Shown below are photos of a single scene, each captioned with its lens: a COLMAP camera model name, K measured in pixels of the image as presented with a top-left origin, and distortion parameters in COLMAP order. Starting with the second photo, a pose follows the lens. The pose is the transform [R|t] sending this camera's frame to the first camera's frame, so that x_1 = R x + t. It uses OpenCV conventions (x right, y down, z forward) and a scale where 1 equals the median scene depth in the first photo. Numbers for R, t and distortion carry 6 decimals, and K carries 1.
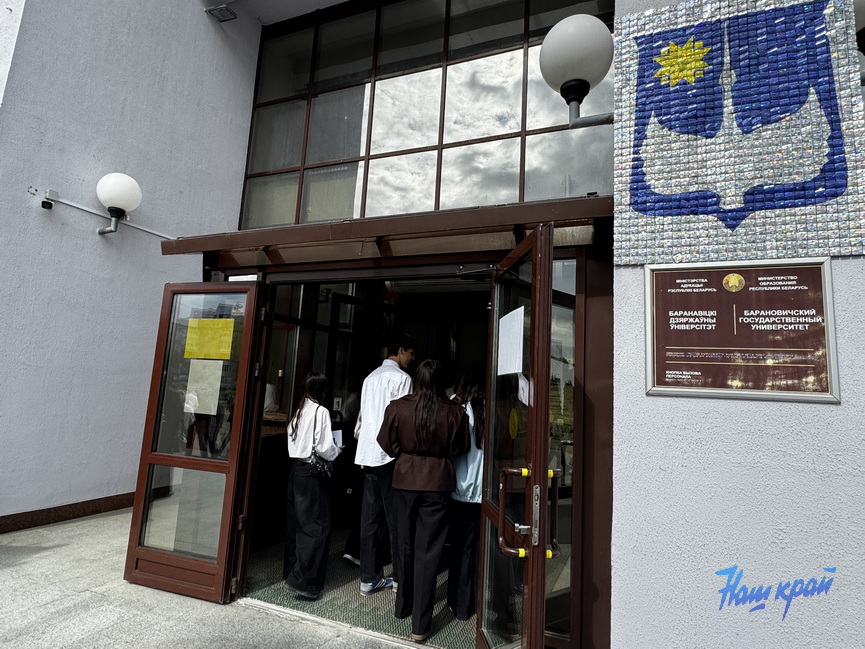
lens RADIAL K [[487.2, 0, 427.7], [0, 487.2, 322.5], [0, 0, 1]] dist [0.002936, 0.000542]
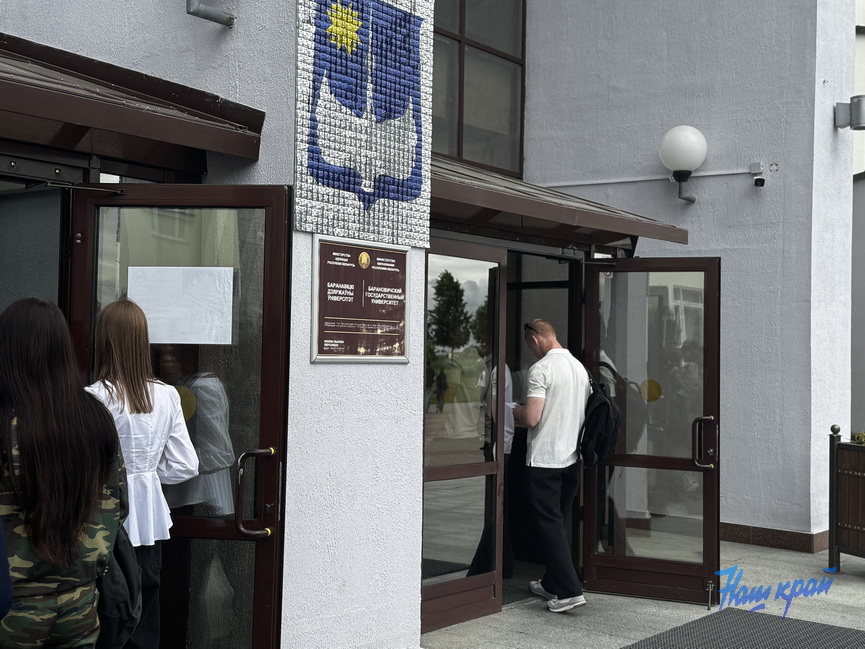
lens RADIAL K [[1223.2, 0, 432.1], [0, 1223.2, 322.4], [0, 0, 1]] dist [0.230979, 0.000000]
pose [[0.275619, -0.021589, 0.961025, -1.999988], [-0.138738, 0.988387, 0.061993, -0.135078], [-0.951202, -0.150417, 0.269423, 0.077681]]
